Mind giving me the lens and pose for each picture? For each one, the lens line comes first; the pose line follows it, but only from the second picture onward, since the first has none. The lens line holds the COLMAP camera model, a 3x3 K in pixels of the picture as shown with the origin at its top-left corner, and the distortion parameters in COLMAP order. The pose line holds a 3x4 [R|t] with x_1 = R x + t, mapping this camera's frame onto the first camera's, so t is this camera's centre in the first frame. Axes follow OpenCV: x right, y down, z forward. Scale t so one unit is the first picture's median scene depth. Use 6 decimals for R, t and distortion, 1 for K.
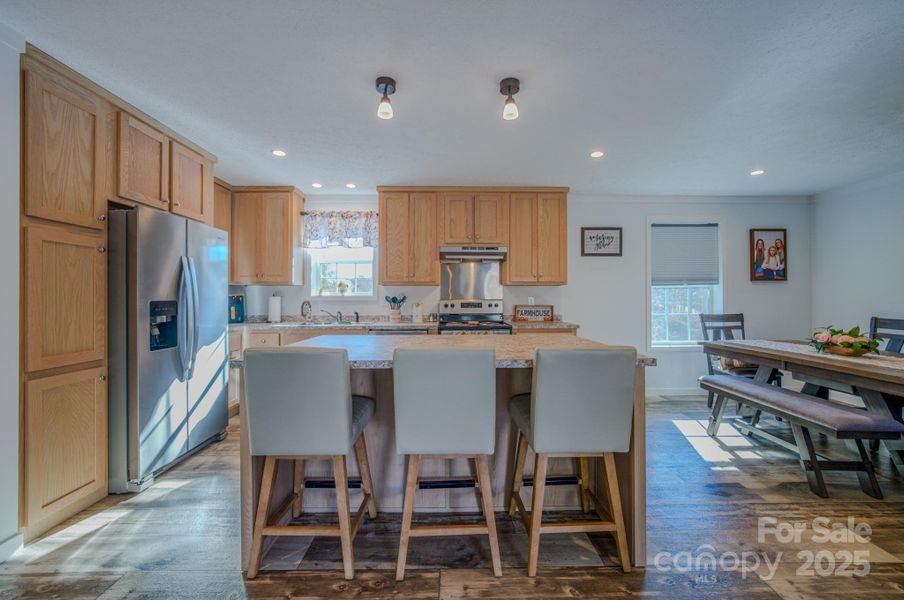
lens RADIAL K [[354.0, 0, 453.9], [0, 354.0, 297.5], [0, 0, 1]] dist [-0.012086, 0.000411]
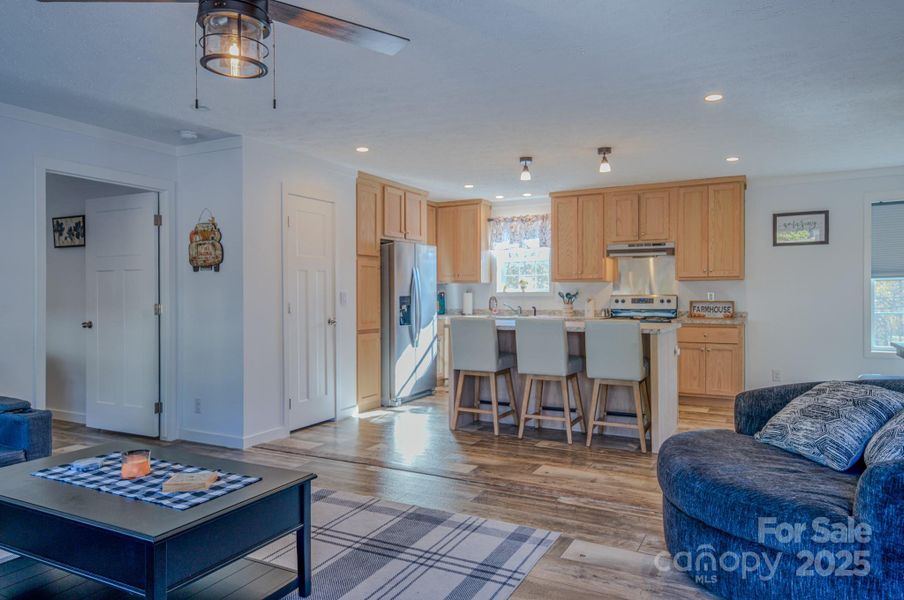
lens RADIAL K [[591.9, 0, 455.5], [0, 591.9, 296.4], [0, 0, 1]] dist [0.030796, 0.001303]
pose [[0.875279, -0.000366, -0.483618, 0.421624], [0.003673, 0.999976, 0.005890, -0.002609], [0.483604, -0.006932, 0.875259, -0.767393]]
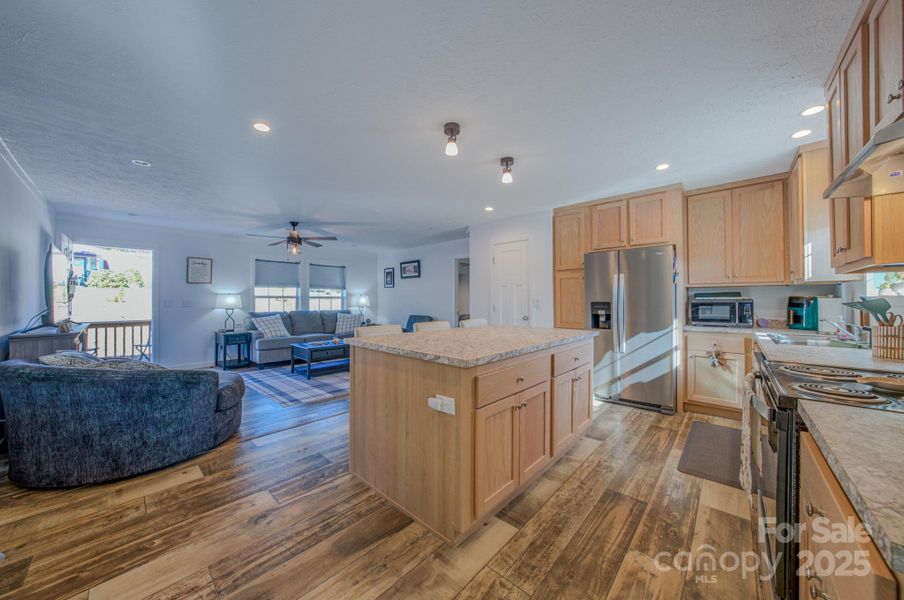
lens RADIAL K [[312.6, 0, 454.1], [0, 312.6, 297.6], [0, 0, 1]] dist [-0.028405, 0.006036]
pose [[-0.683736, -0.005295, -0.729710, 0.485193], [0.002738, 0.999948, -0.009822, 0.000666], [0.729724, -0.008713, -0.683686, 0.898965]]
